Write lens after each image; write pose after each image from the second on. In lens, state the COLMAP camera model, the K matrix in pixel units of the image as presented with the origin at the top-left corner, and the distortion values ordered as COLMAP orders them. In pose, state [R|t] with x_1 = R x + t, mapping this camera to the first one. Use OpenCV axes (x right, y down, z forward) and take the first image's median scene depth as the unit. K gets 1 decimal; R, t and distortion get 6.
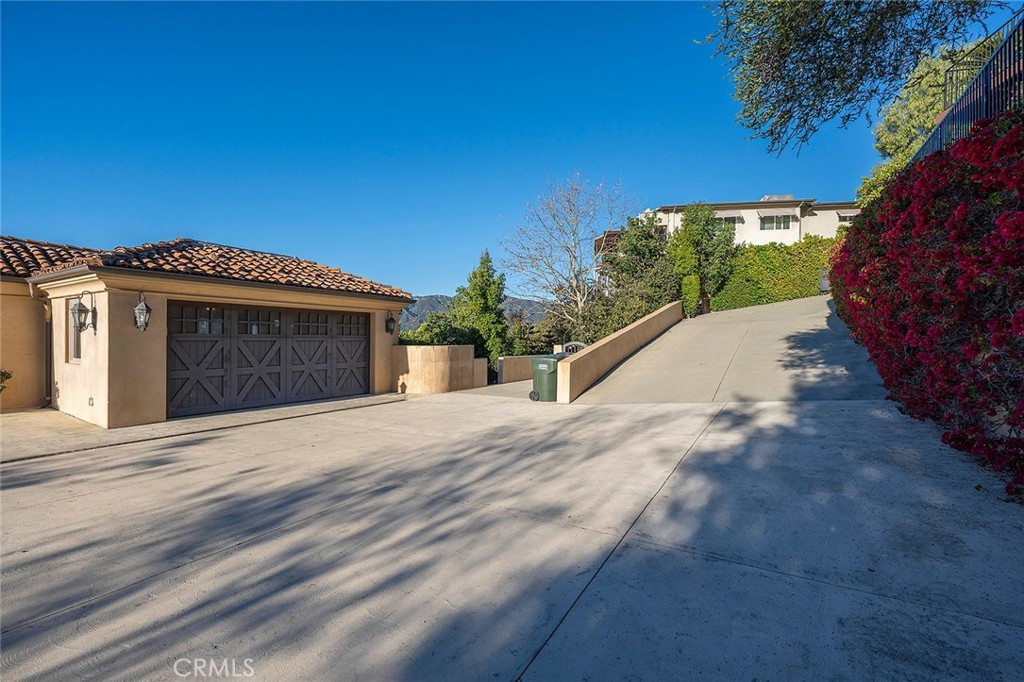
lens RADIAL K [[452.4, 0, 515.4], [0, 452.4, 338.7], [0, 0, 1]] dist [0.000792, -0.000697]
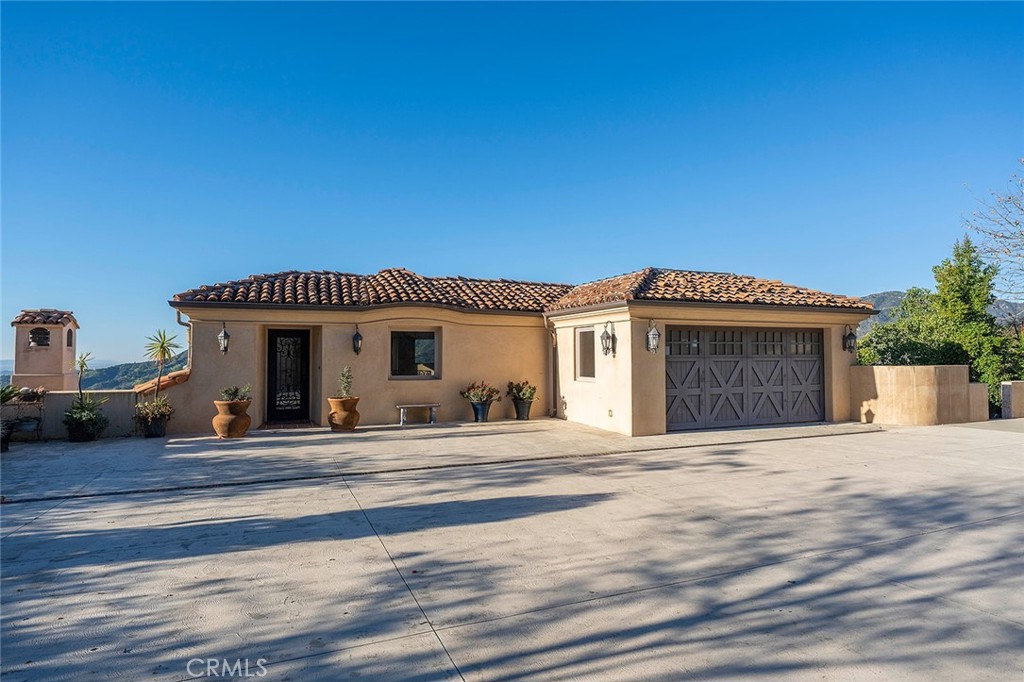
lens RADIAL K [[569.6, 0, 511.2], [0, 569.6, 343.7], [0, 0, 1]] dist [0.003246, -0.000265]
pose [[0.815539, -0.026568, -0.578092, -0.290005], [0.011209, 0.999483, -0.030121, -0.001781], [0.578594, 0.018085, 0.815415, -0.401651]]
